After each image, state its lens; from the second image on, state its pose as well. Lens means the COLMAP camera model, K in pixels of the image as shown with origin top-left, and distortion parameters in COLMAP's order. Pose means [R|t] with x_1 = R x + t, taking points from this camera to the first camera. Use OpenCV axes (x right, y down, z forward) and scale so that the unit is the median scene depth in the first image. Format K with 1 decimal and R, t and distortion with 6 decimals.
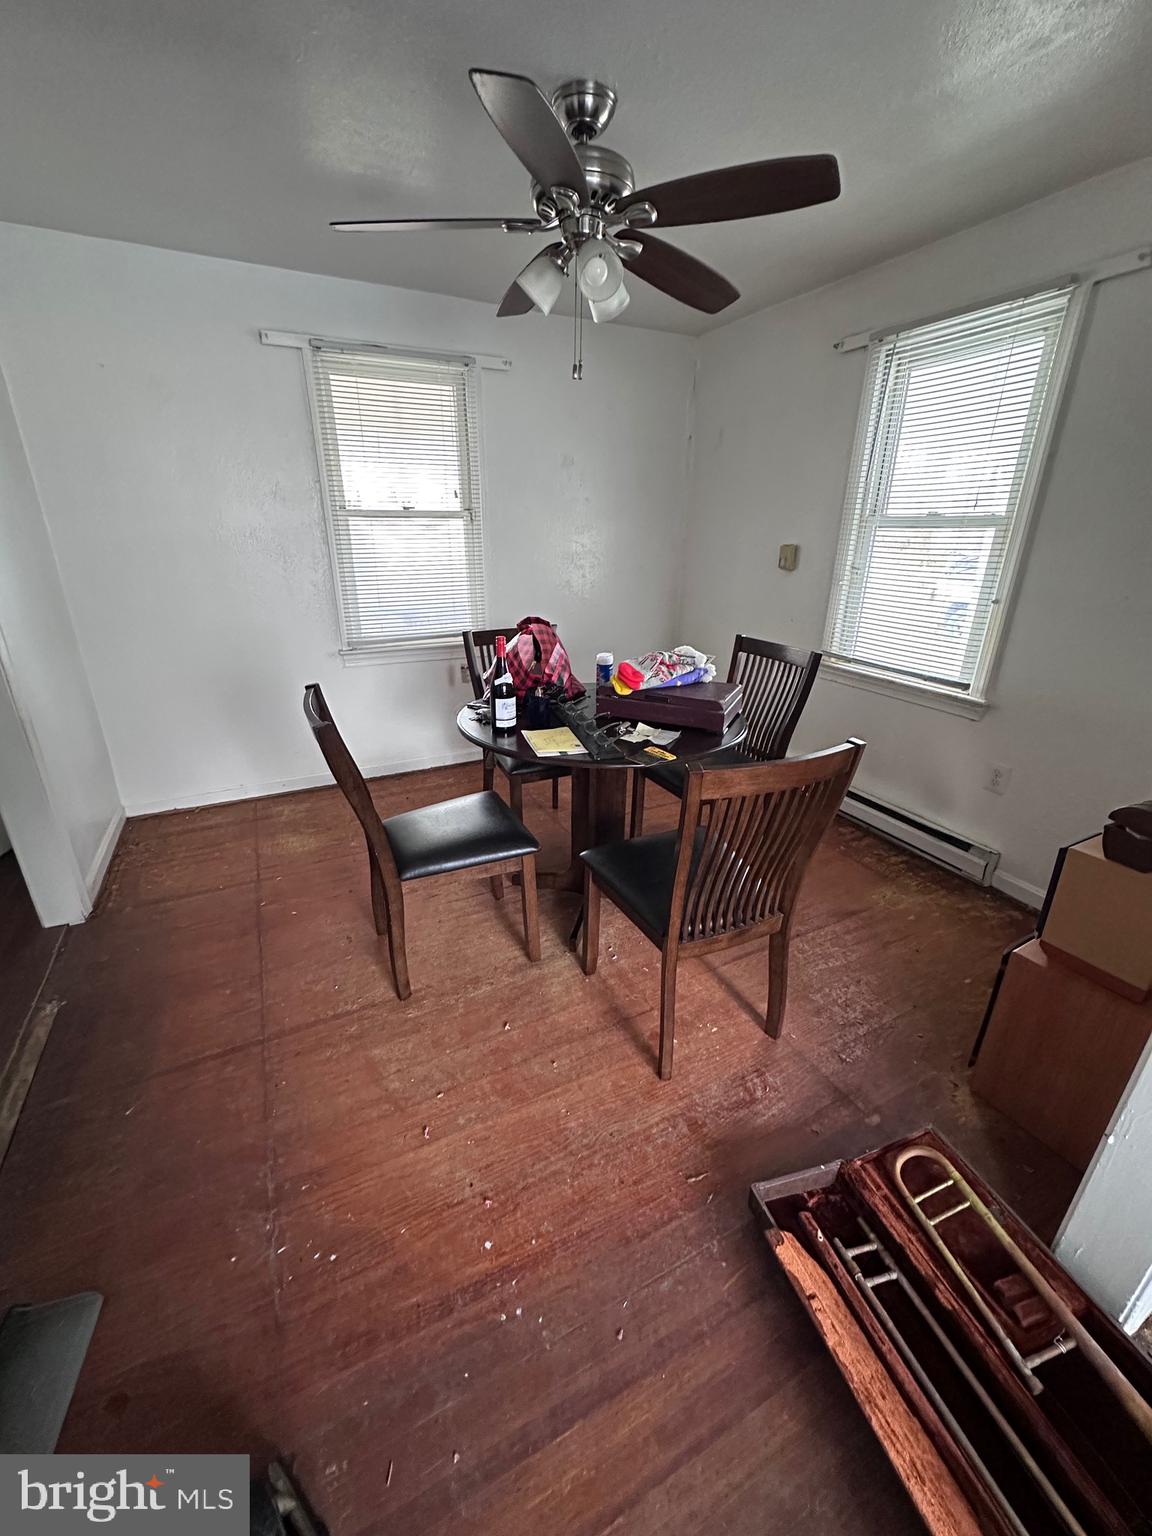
lens RADIAL K [[618.5, 0, 577.8], [0, 618.5, 761.6], [0, 0, 1]] dist [-0.003499, -0.000334]
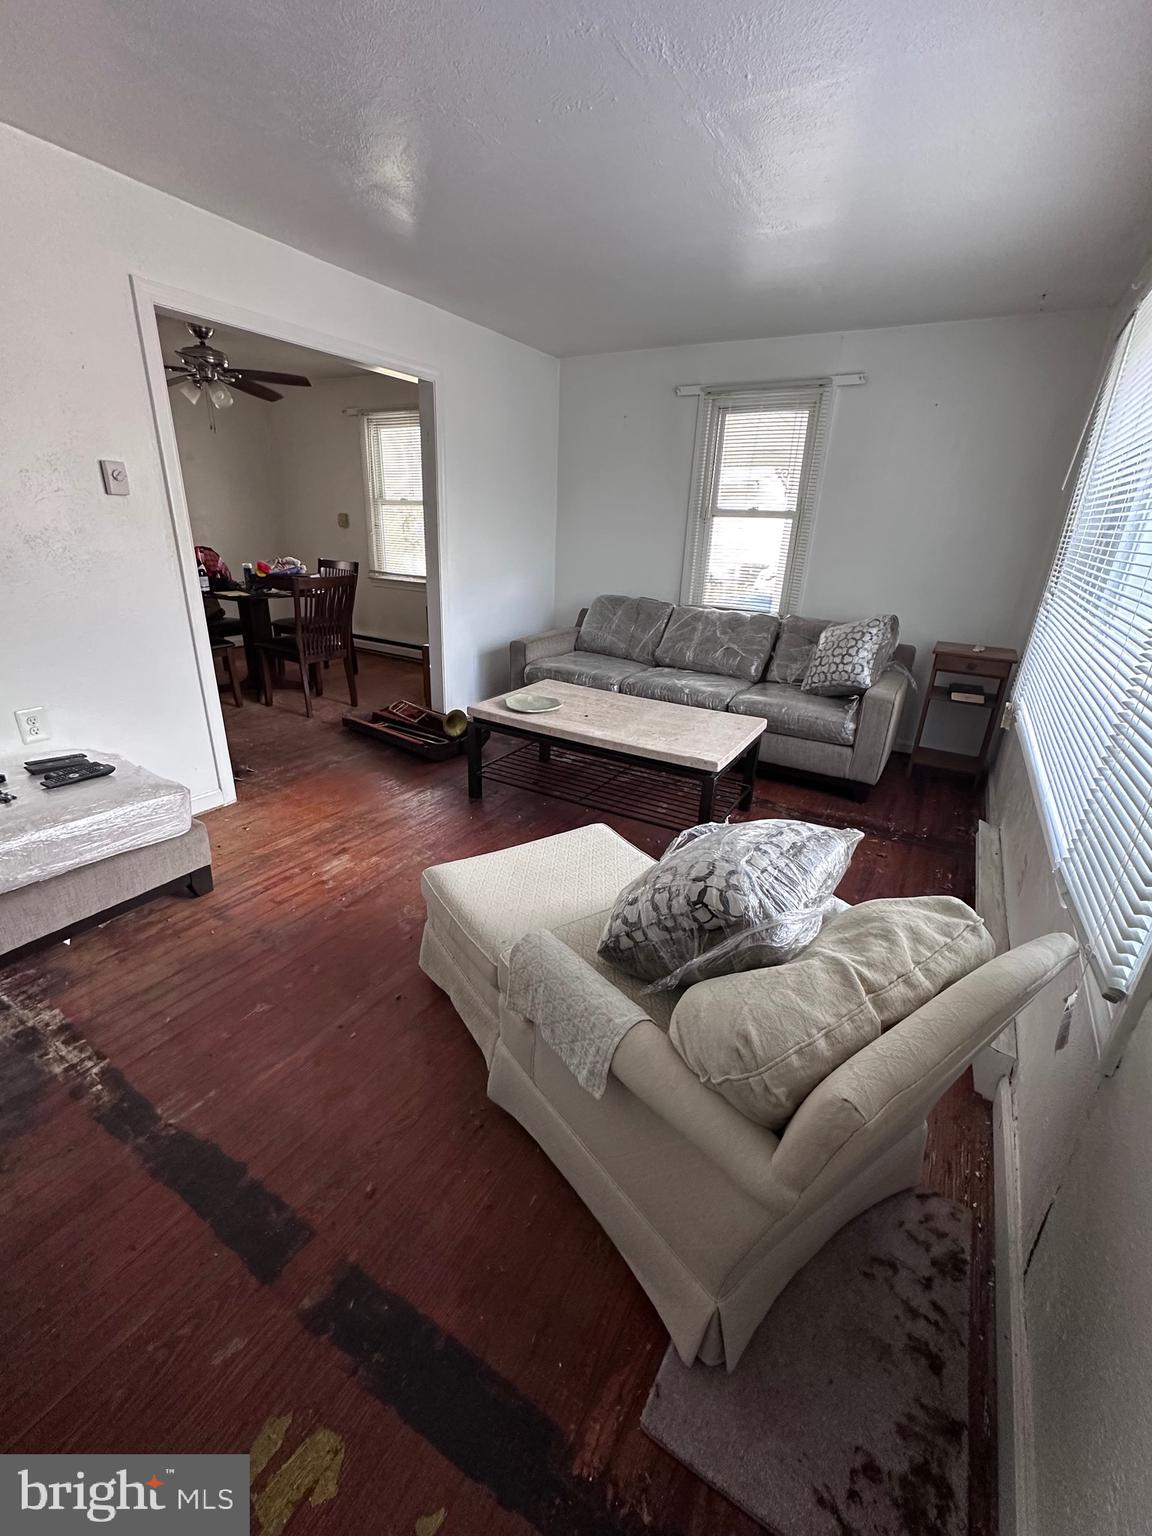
lens RADIAL K [[618.5, 0, 565.0], [0, 618.5, 764.2], [0, 0, 1]] dist [-0.003499, -0.000334]
pose [[0.849221, -0.177856, 0.497183, -0.216822], [0.166342, 0.983735, 0.067787, 0.568797], [-0.501153, 0.025136, 0.864994, -1.391756]]
